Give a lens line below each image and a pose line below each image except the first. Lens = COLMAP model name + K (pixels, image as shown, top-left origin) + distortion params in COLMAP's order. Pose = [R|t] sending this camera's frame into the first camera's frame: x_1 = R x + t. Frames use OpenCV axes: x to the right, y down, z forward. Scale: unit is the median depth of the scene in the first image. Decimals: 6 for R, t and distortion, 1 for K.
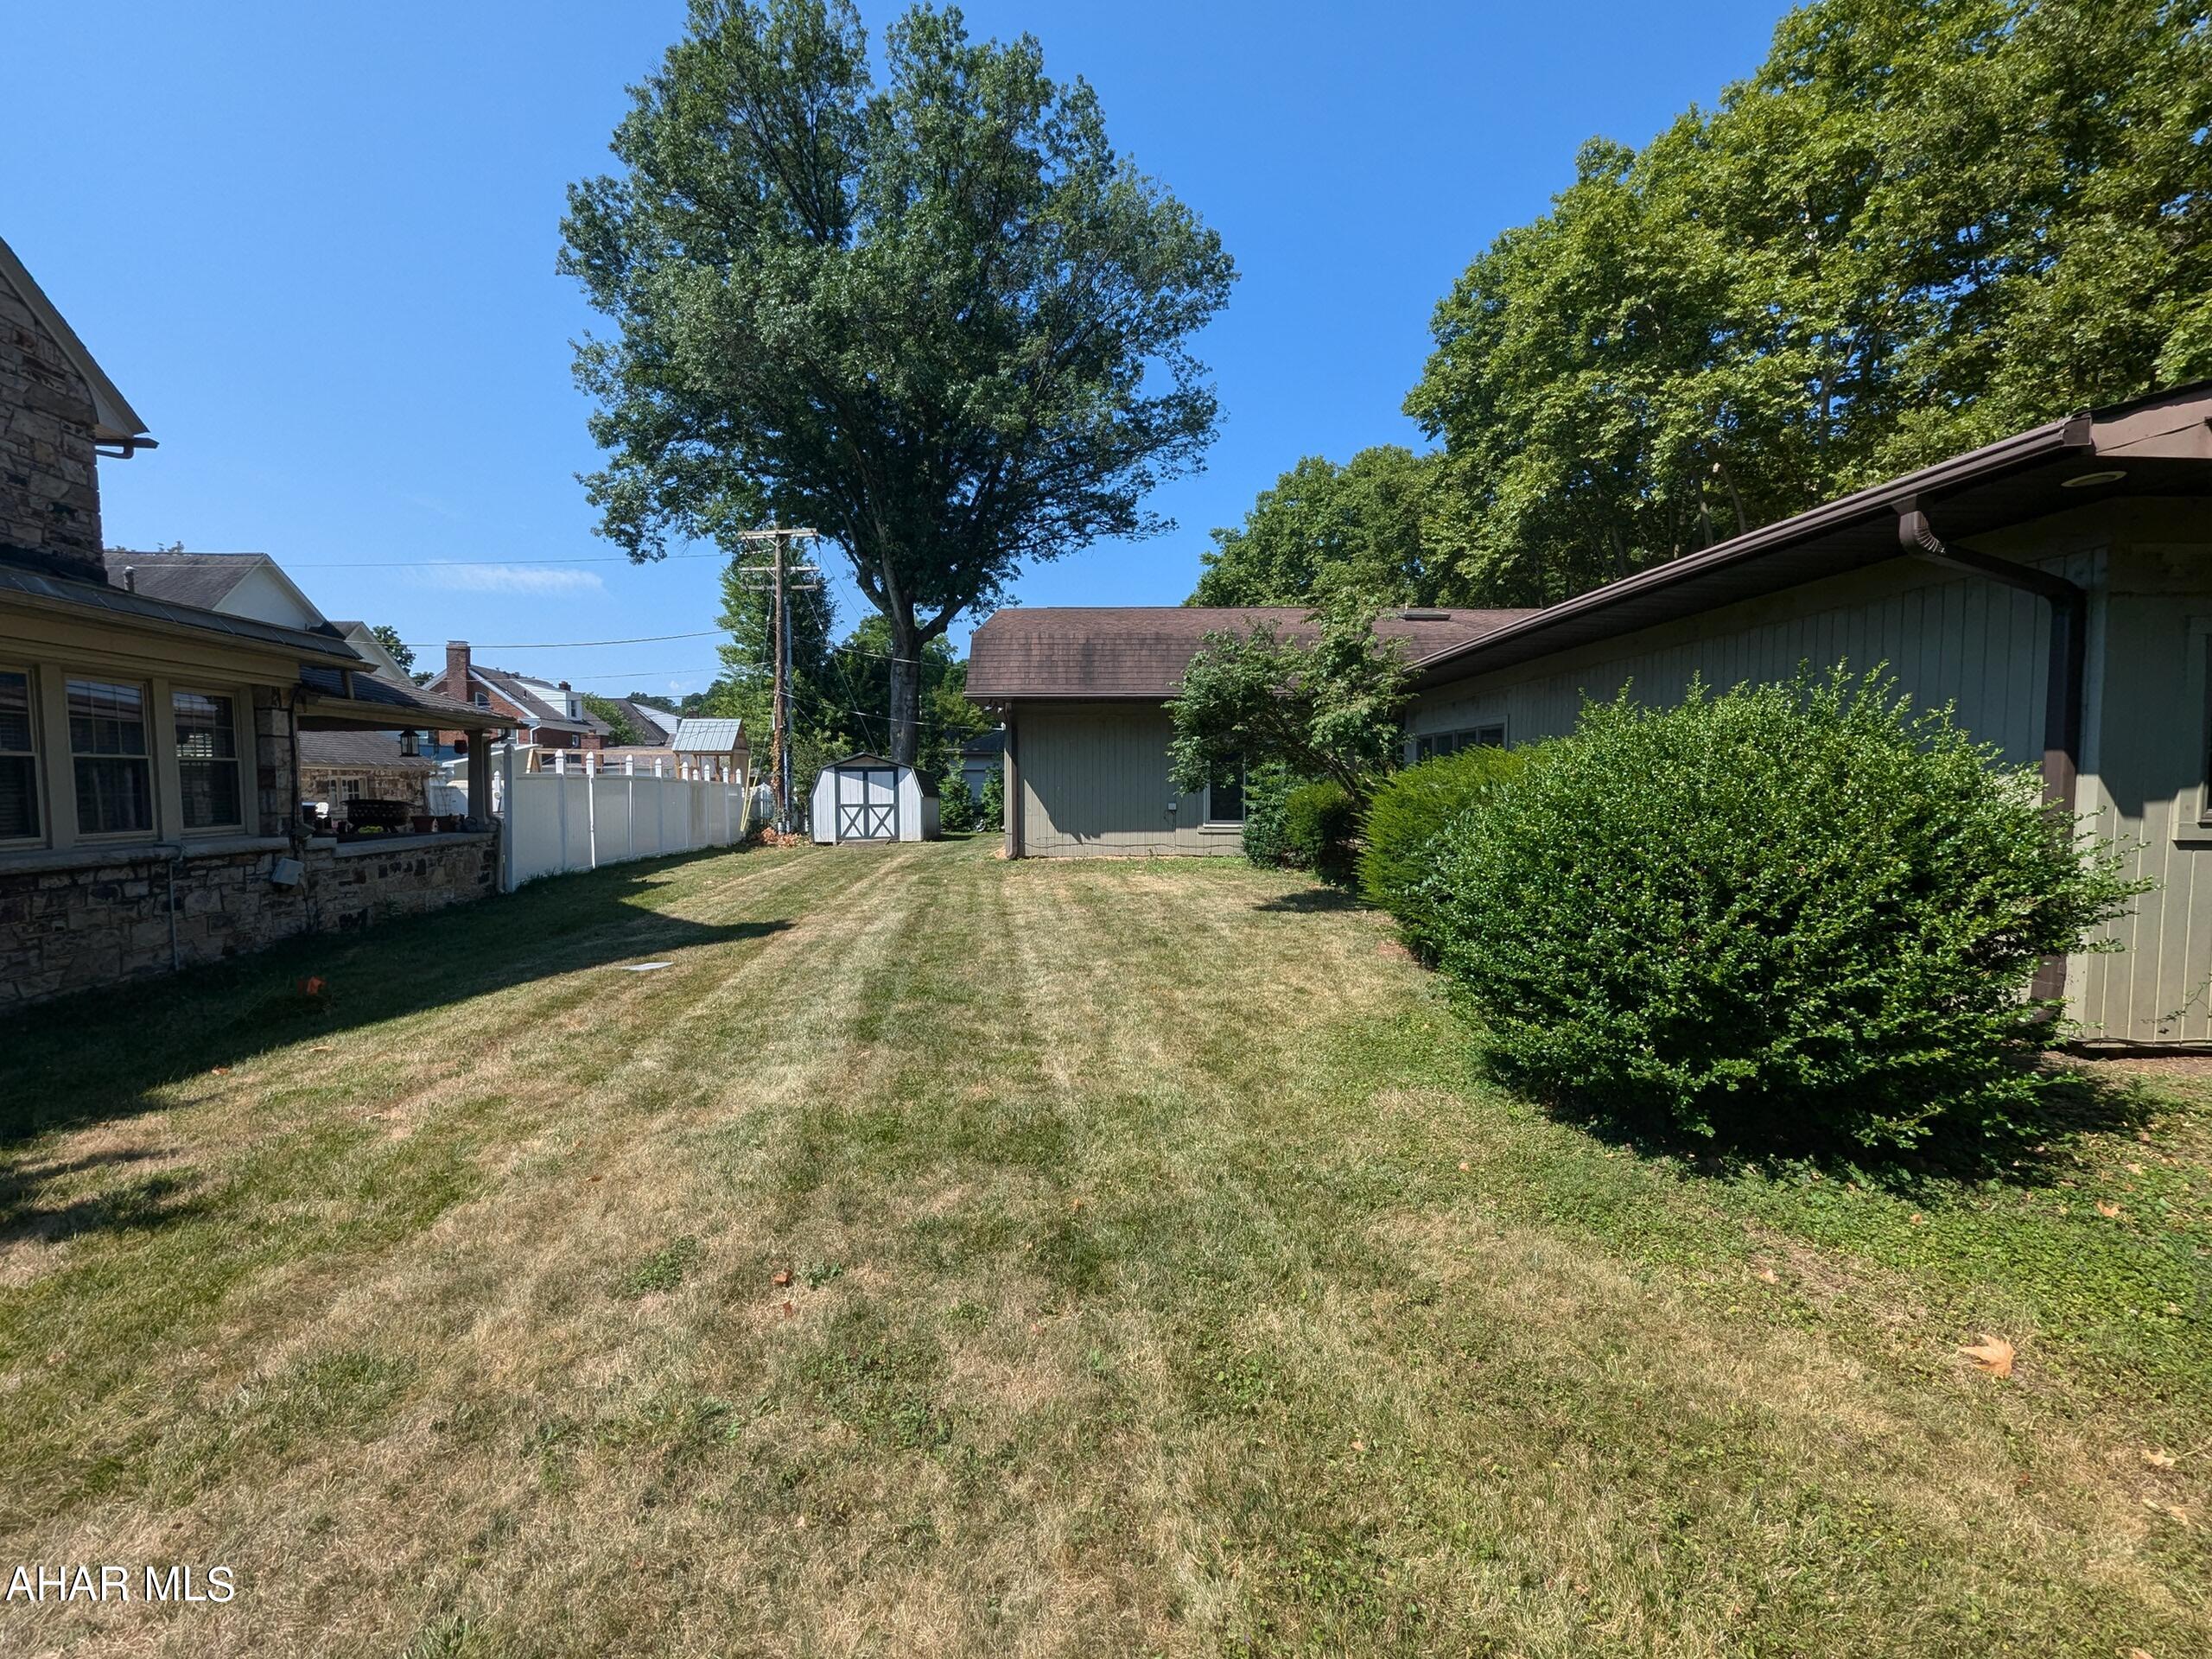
lens RADIAL K [[913.8, 0, 1118.2], [0, 913.8, 842.0], [0, 0, 1]] dist [0.003053, -0.001792]
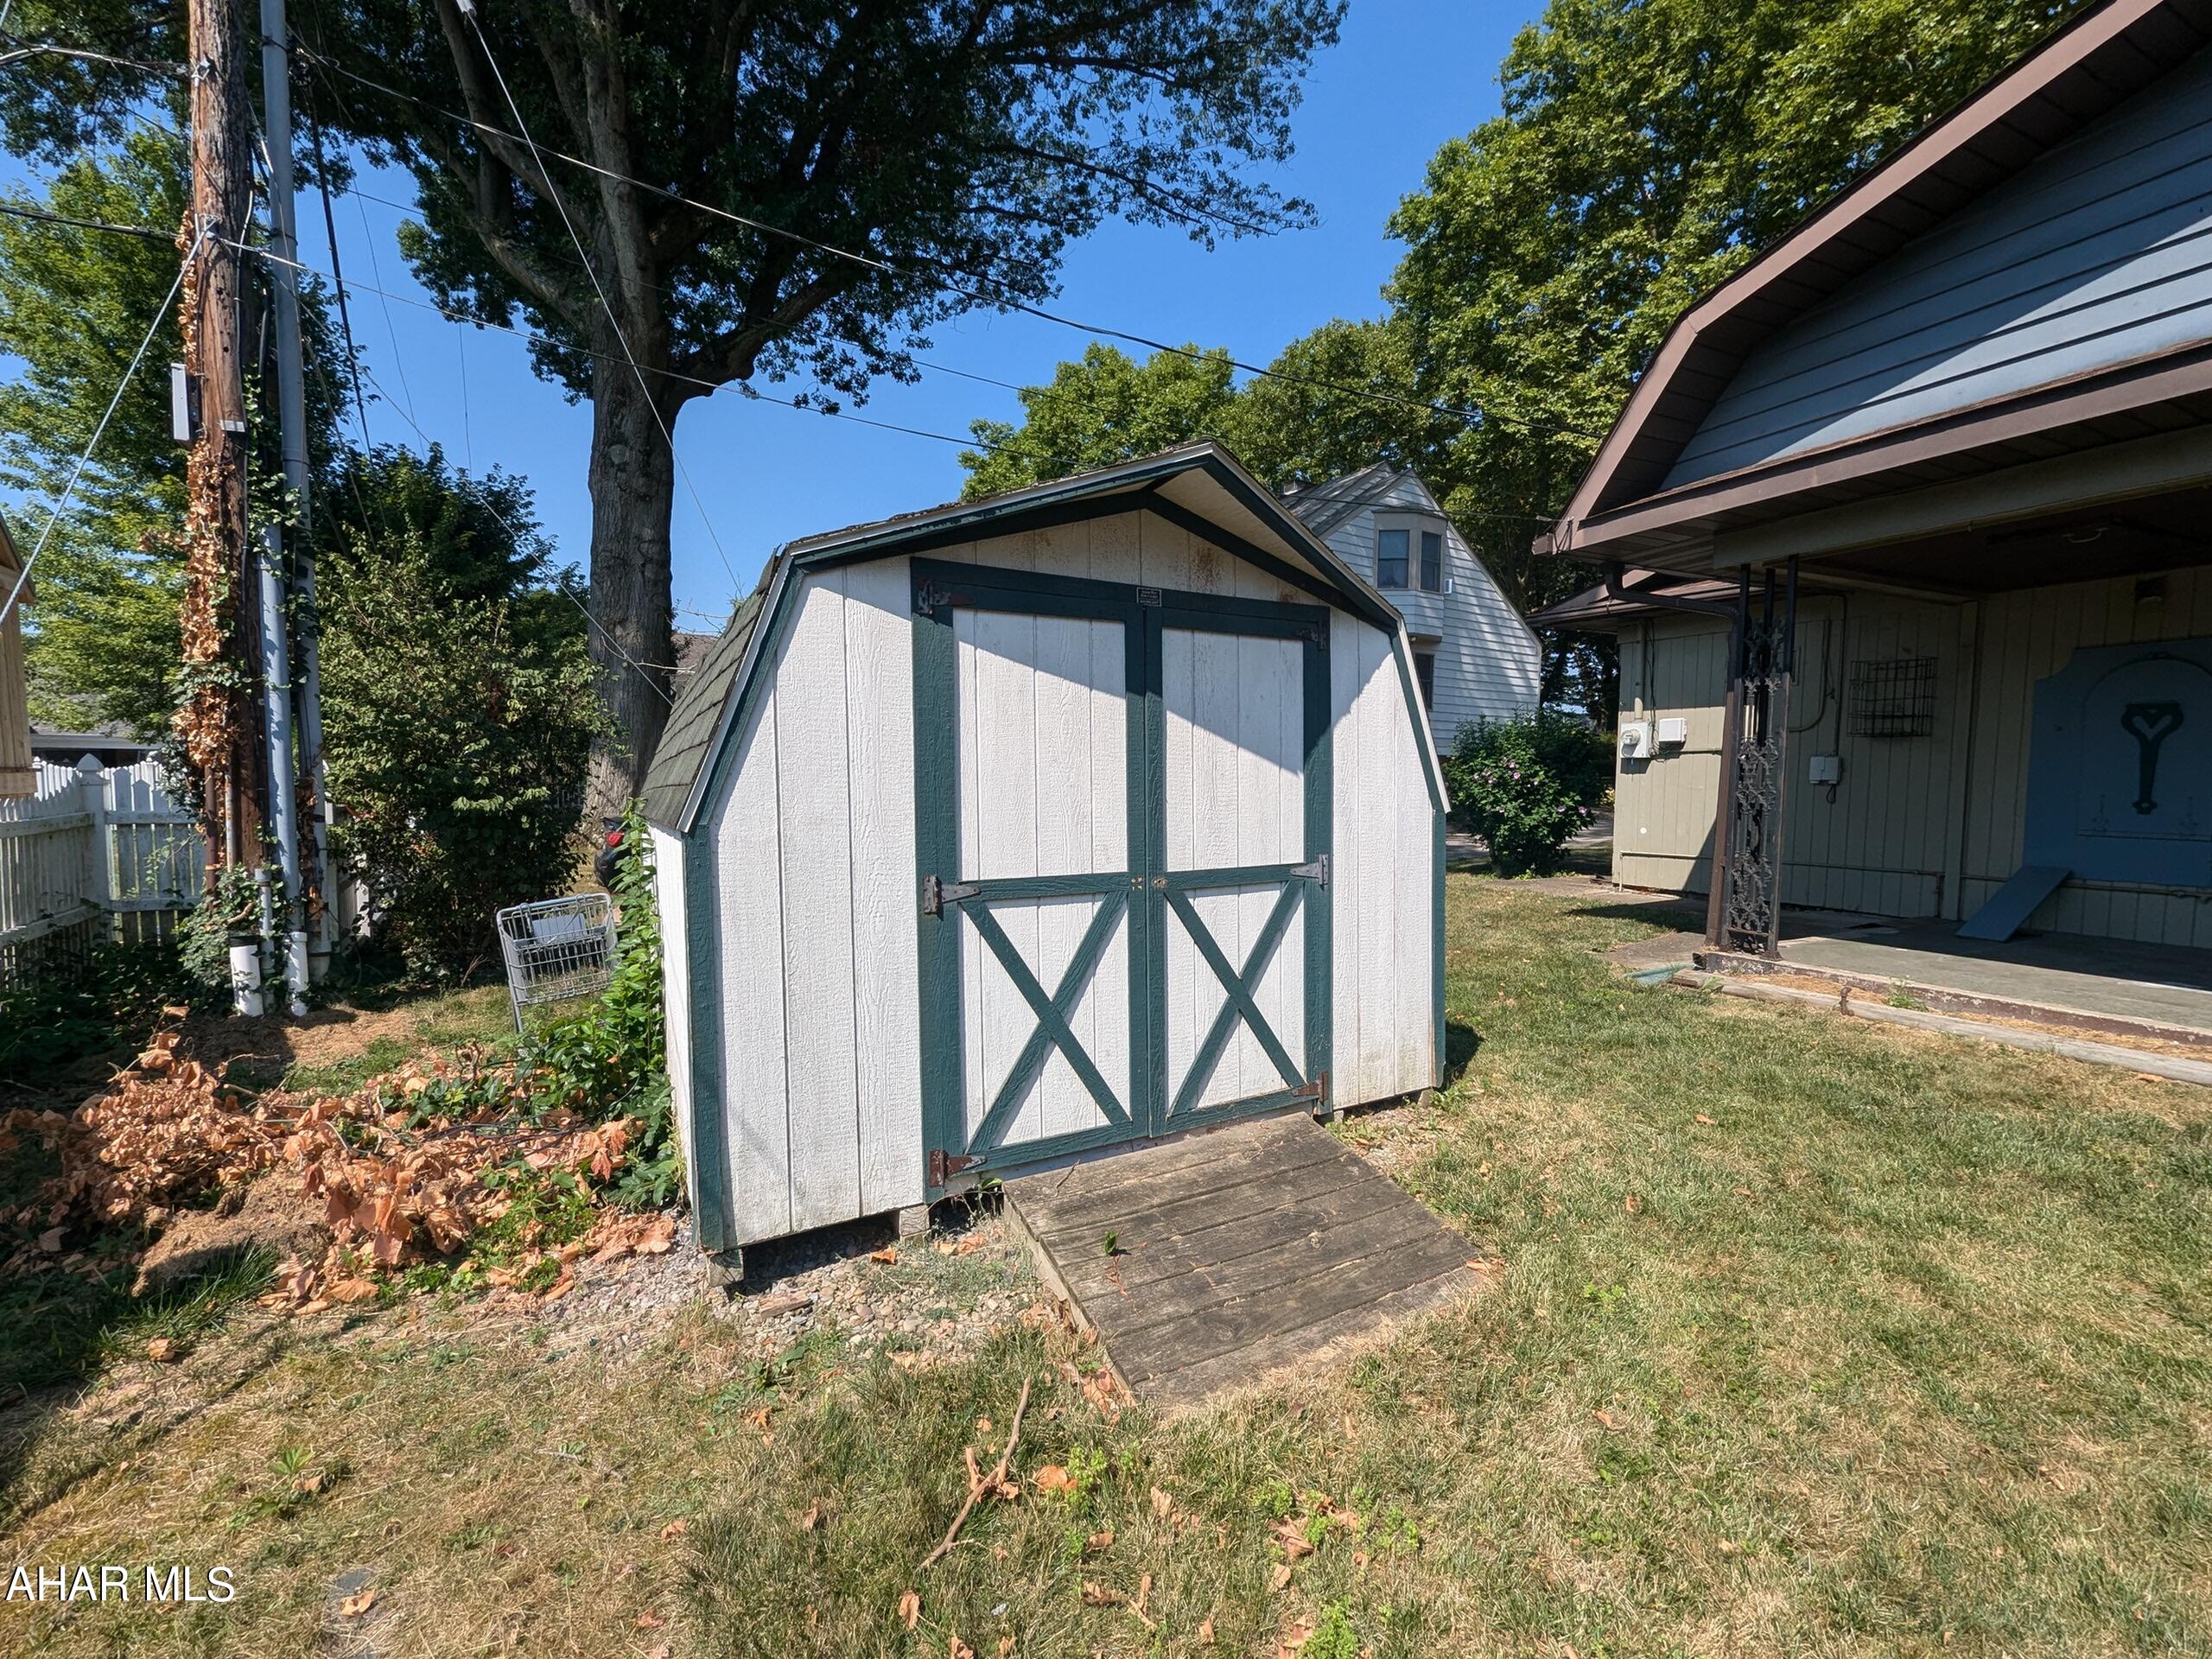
lens RADIAL K [[913.8, 0, 1110.4], [0, 913.8, 827.7], [0, 0, 1]] dist [0.003053, -0.001792]
pose [[0.906343, -0.017599, 0.422177, -0.297244], [0.019004, 0.999819, 0.000880, -0.042619], [-0.422116, 0.007225, 0.906513, 0.781309]]
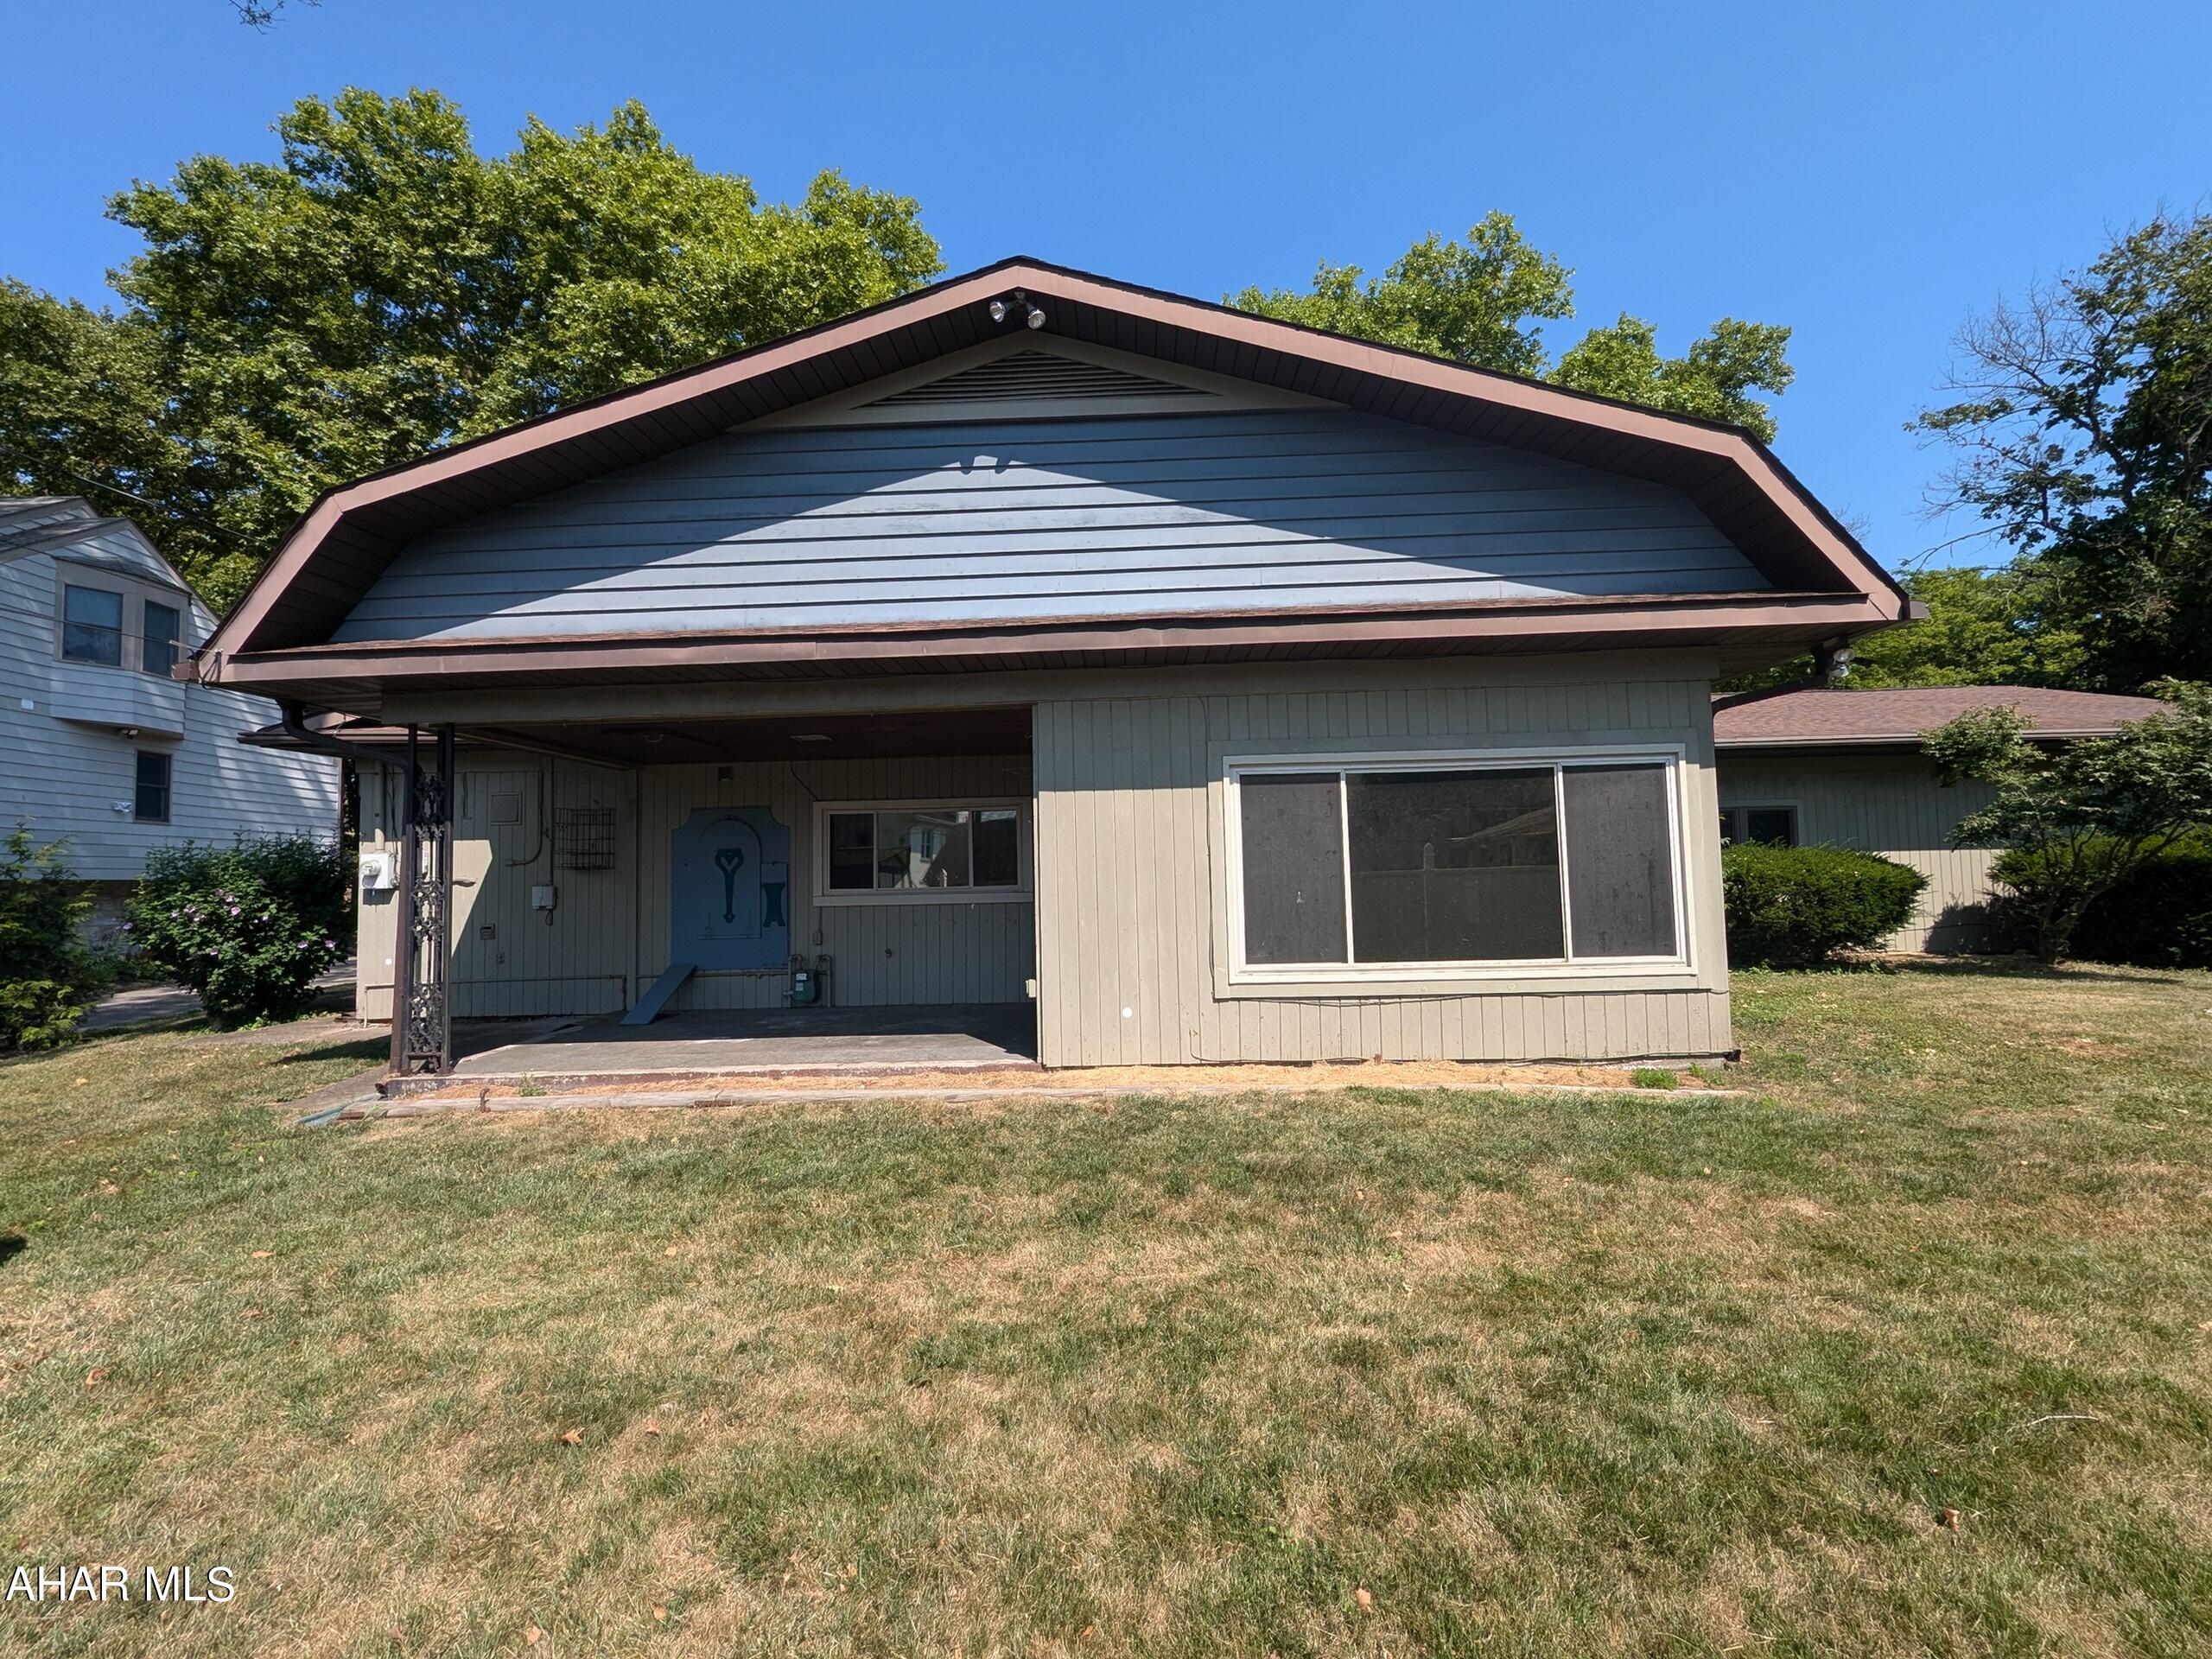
lens RADIAL K [[913.8, 0, 1112.6], [0, 913.8, 828.1], [0, 0, 1]] dist [0.003053, -0.001792]
pose [[0.045296, 0.052390, 0.997599, -0.298182], [0.086852, 0.994636, -0.056177, -0.043020], [-0.995191, 0.089188, 0.040503, 0.767636]]
